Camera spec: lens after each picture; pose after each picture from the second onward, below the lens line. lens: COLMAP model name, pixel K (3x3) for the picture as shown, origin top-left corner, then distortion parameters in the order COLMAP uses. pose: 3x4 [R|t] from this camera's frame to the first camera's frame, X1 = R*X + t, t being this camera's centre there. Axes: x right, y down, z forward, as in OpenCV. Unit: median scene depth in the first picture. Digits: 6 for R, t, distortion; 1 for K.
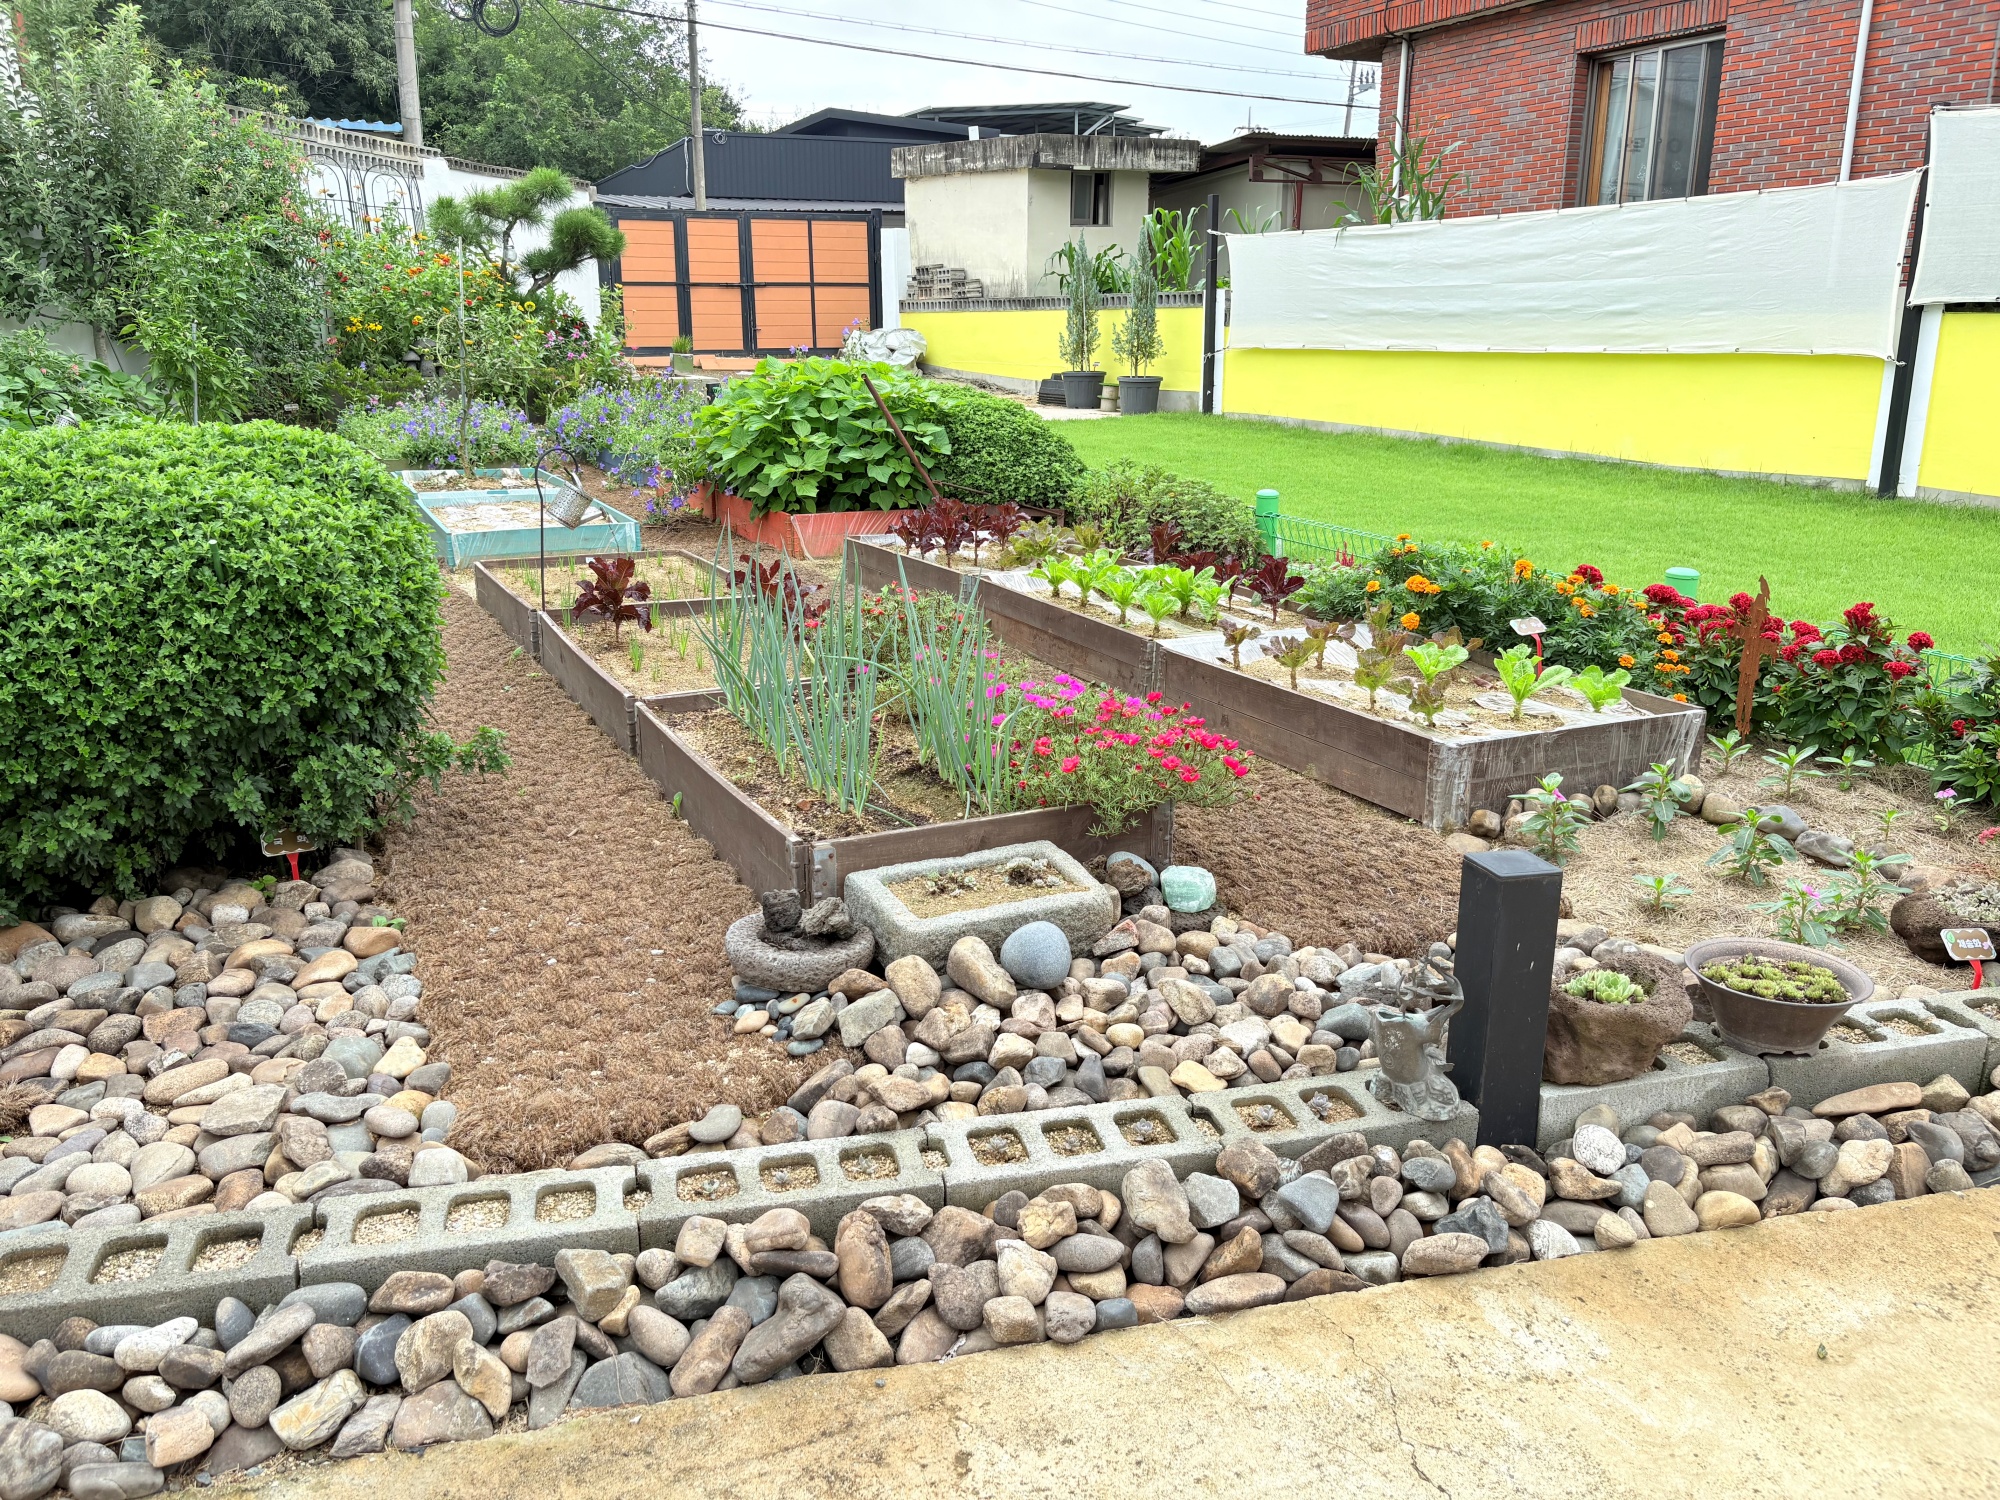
lens RADIAL K [[1595.0, 0, 1000.0], [0, 1595.0, 750.0], [0, 0, 1]] dist [0.044621, 0.009124]
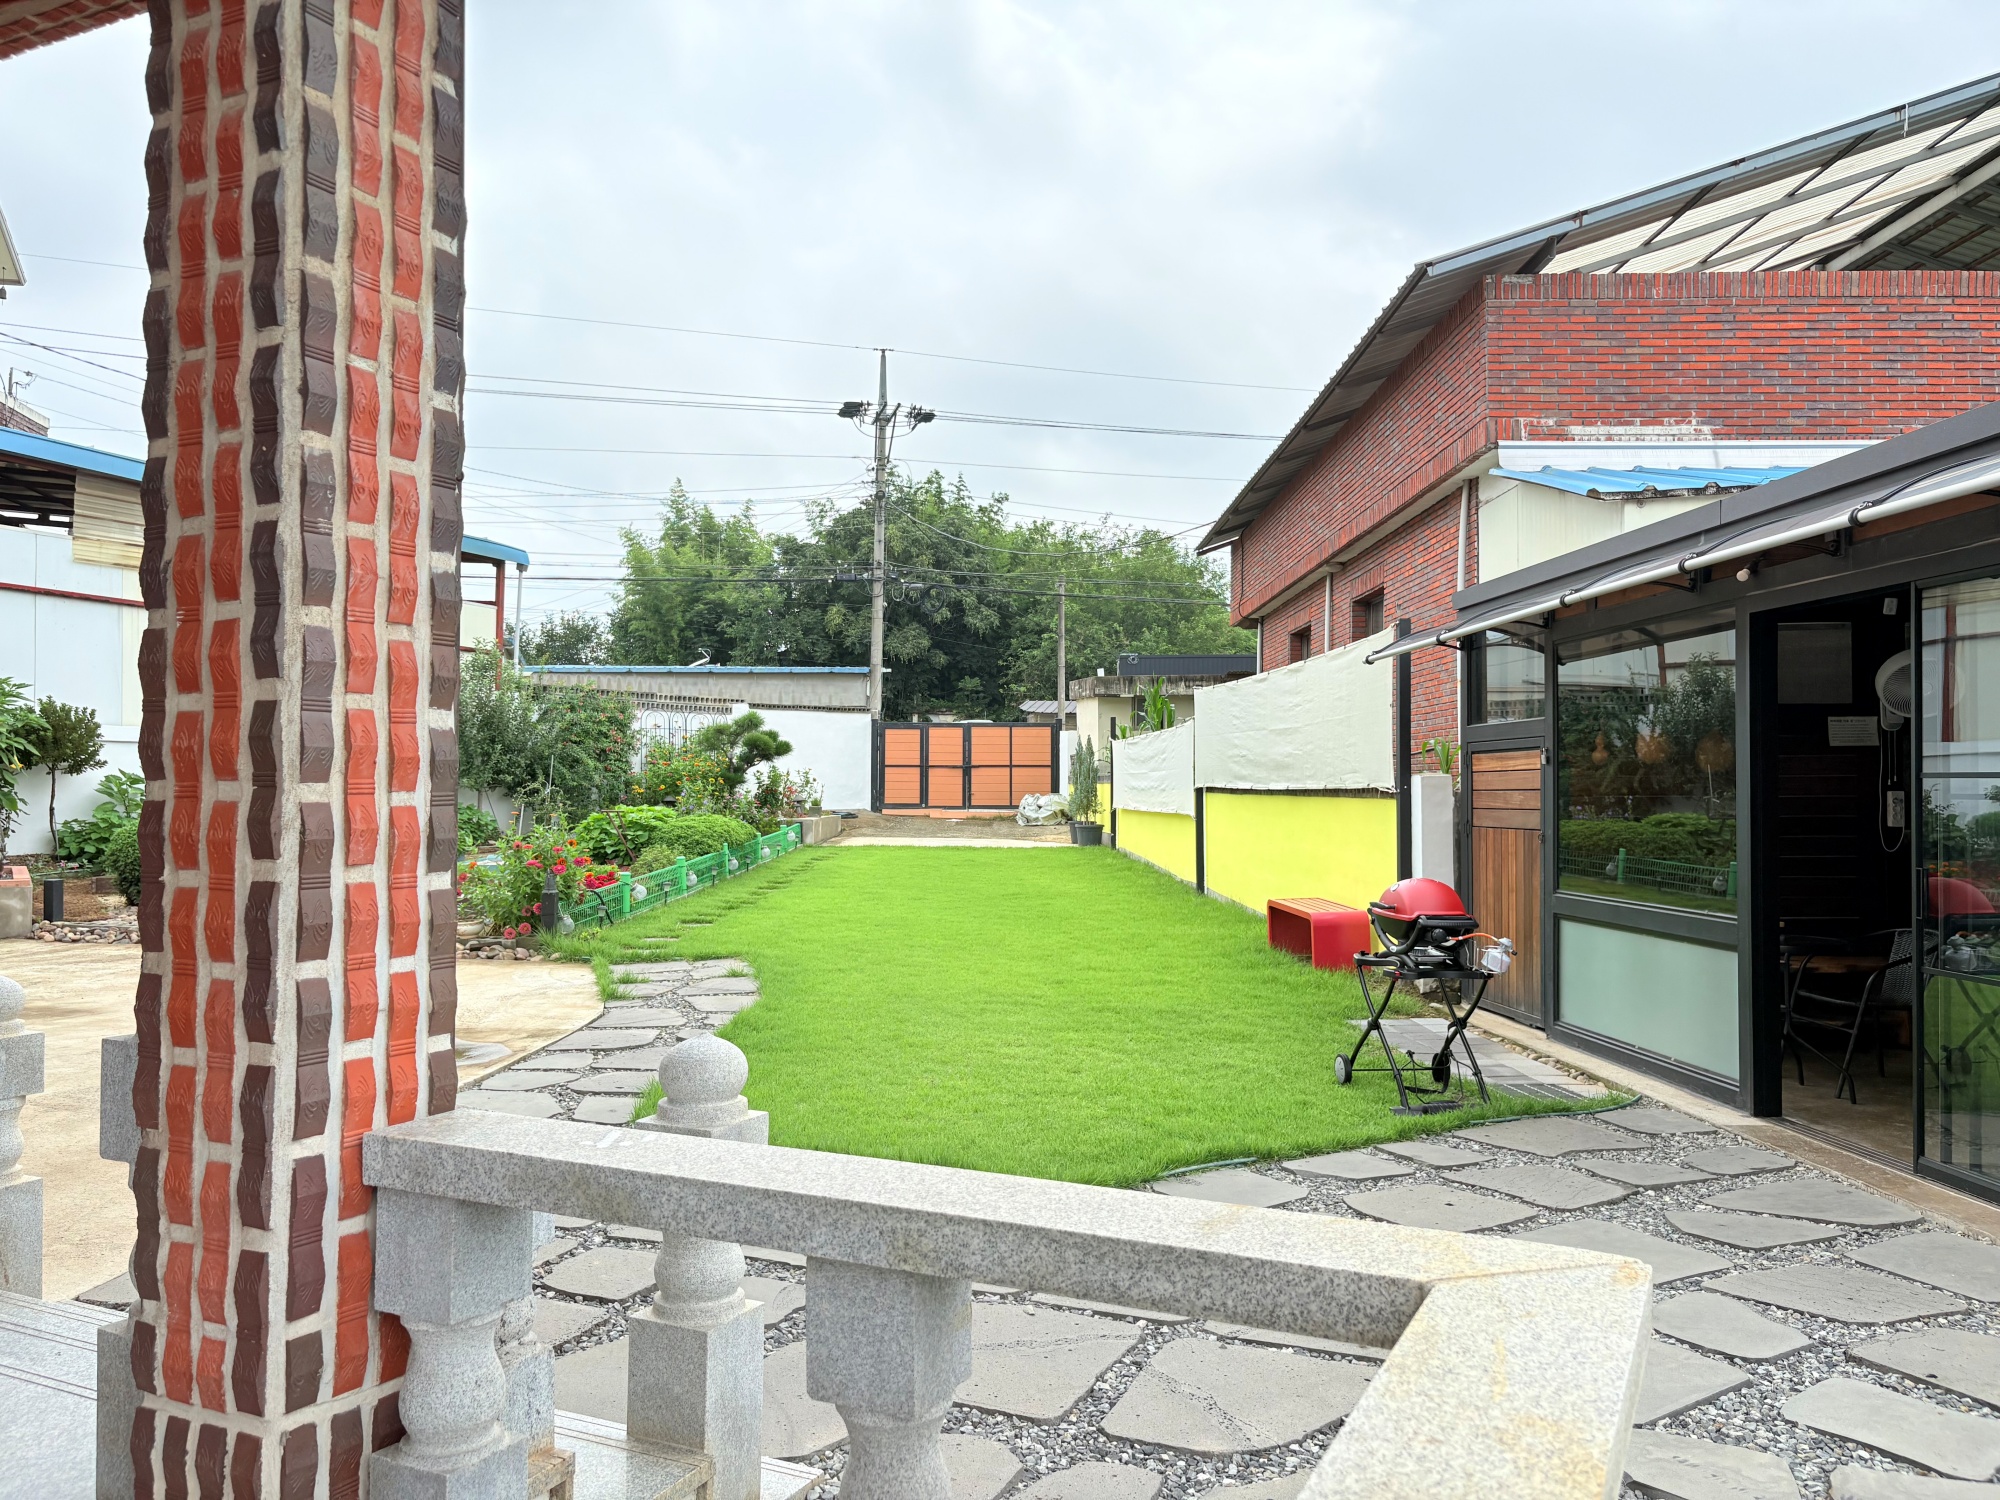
lens RADIAL K [[1524.0, 0, 993.2], [0, 1524.0, 768.8], [0, 0, 1]] dist [0.036759, -0.000716]
pose [[0.901796, 0.001485, -0.432160, 0.511211], [-0.117988, 0.962849, -0.242900, 0.071153], [0.415744, 0.270036, 0.868468, -0.283165]]
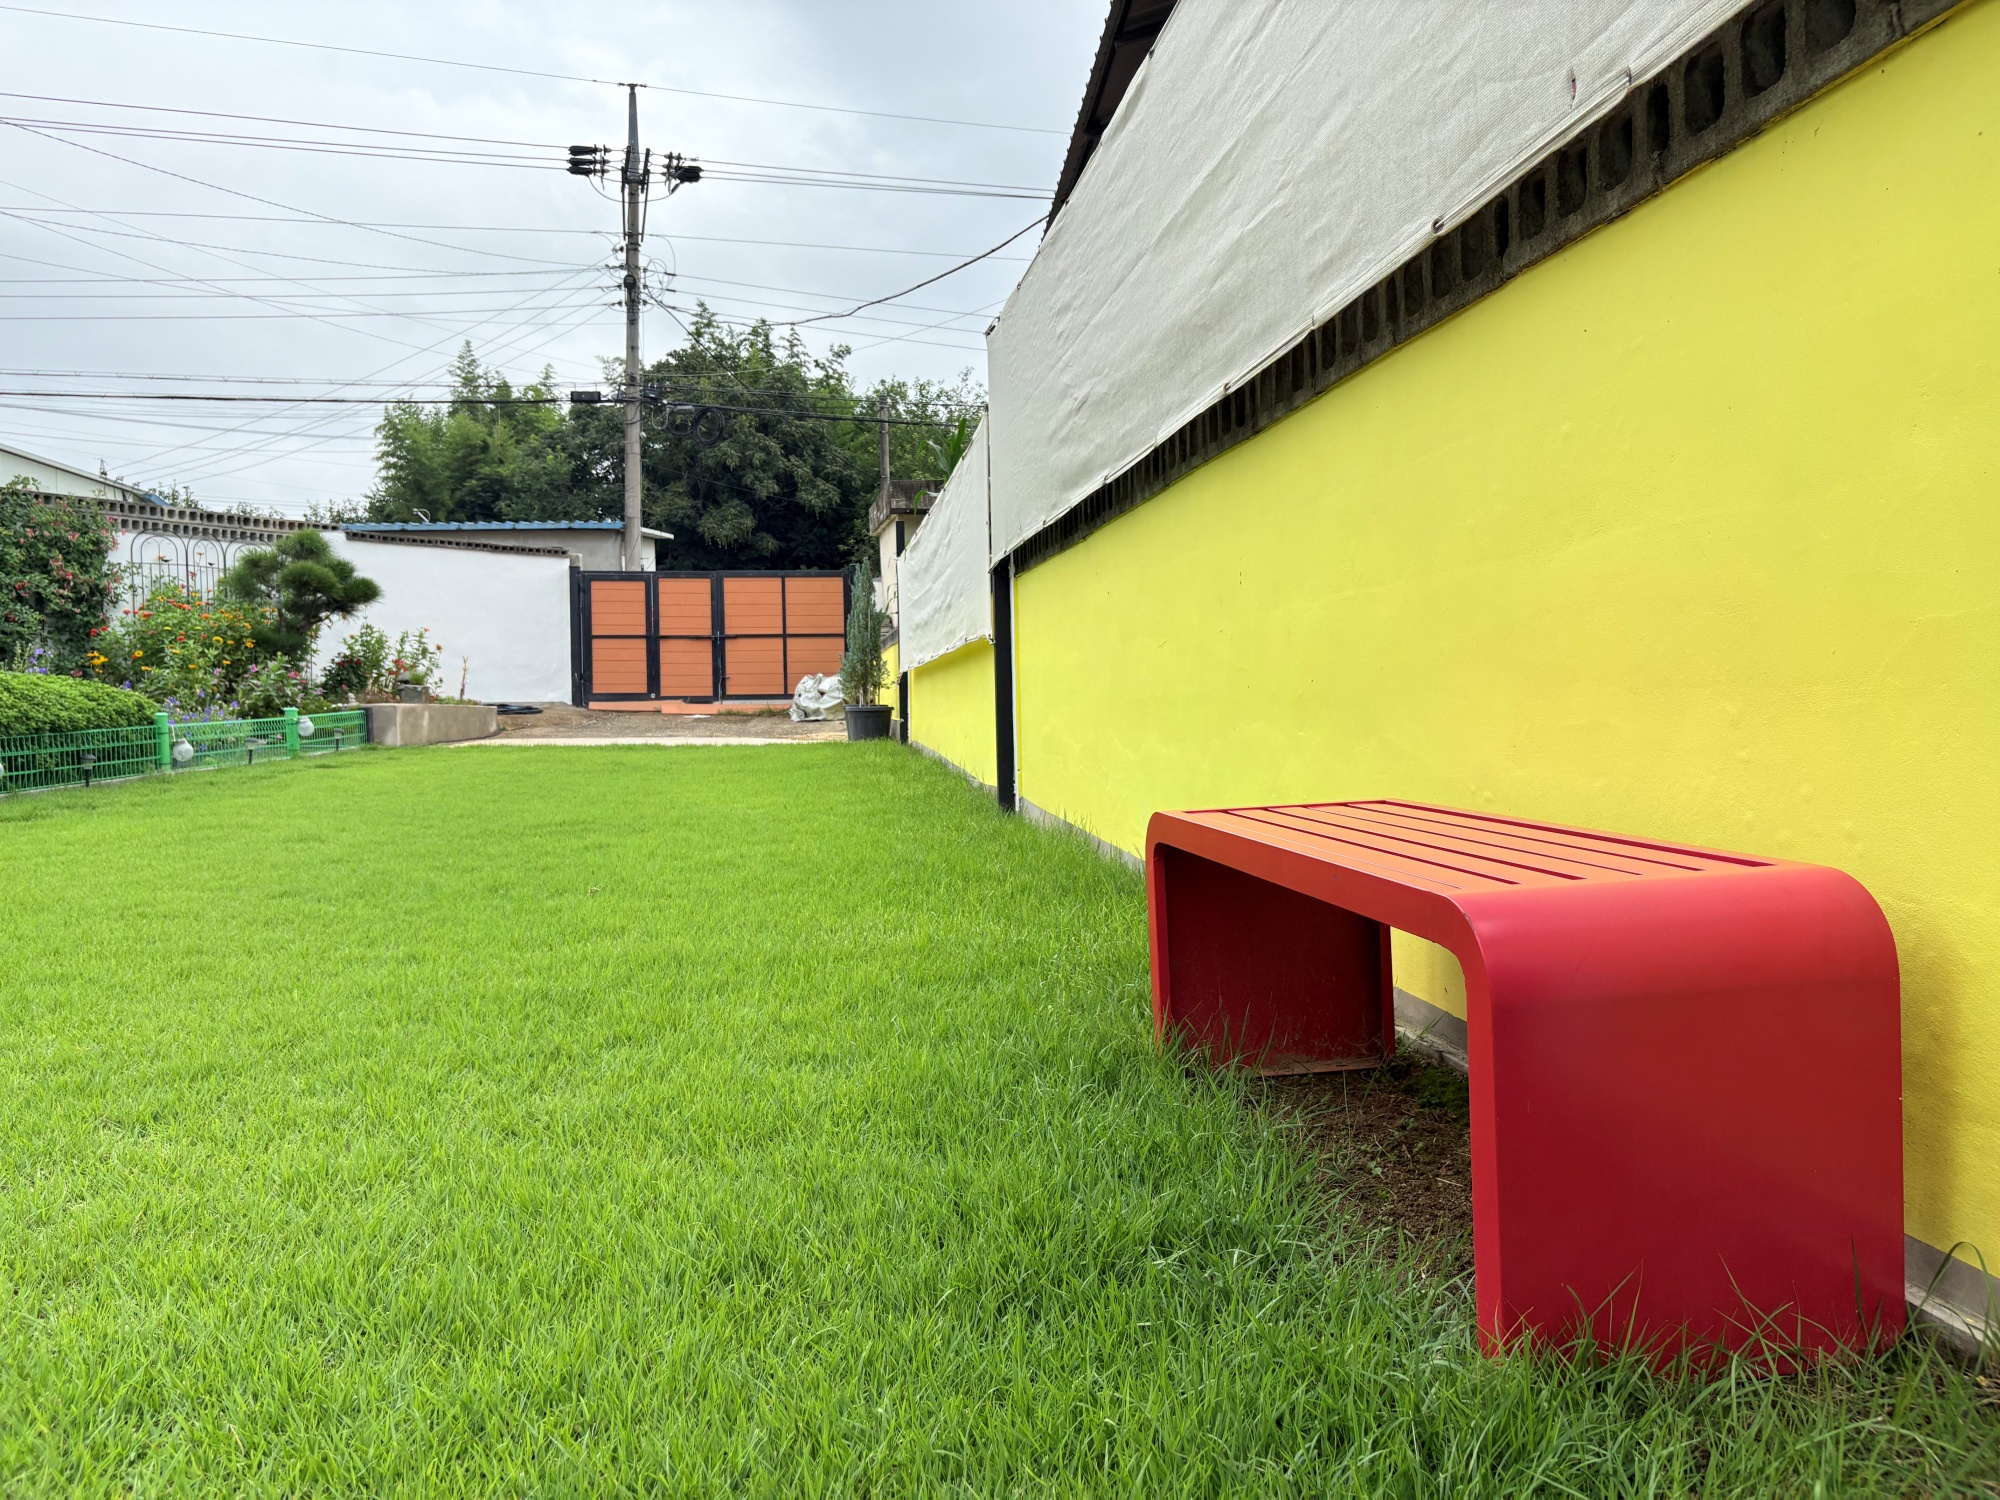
lens RADIAL K [[1595.0, 0, 1000.0], [0, 1595.0, 750.0], [0, 0, 1]] dist [0.044621, 0.009124]
pose [[0.932215, 0.000422, -0.361906, 0.396899], [-0.084623, 0.972532, -0.216842, -0.005730], [0.351873, 0.232769, 0.906644, 0.131315]]
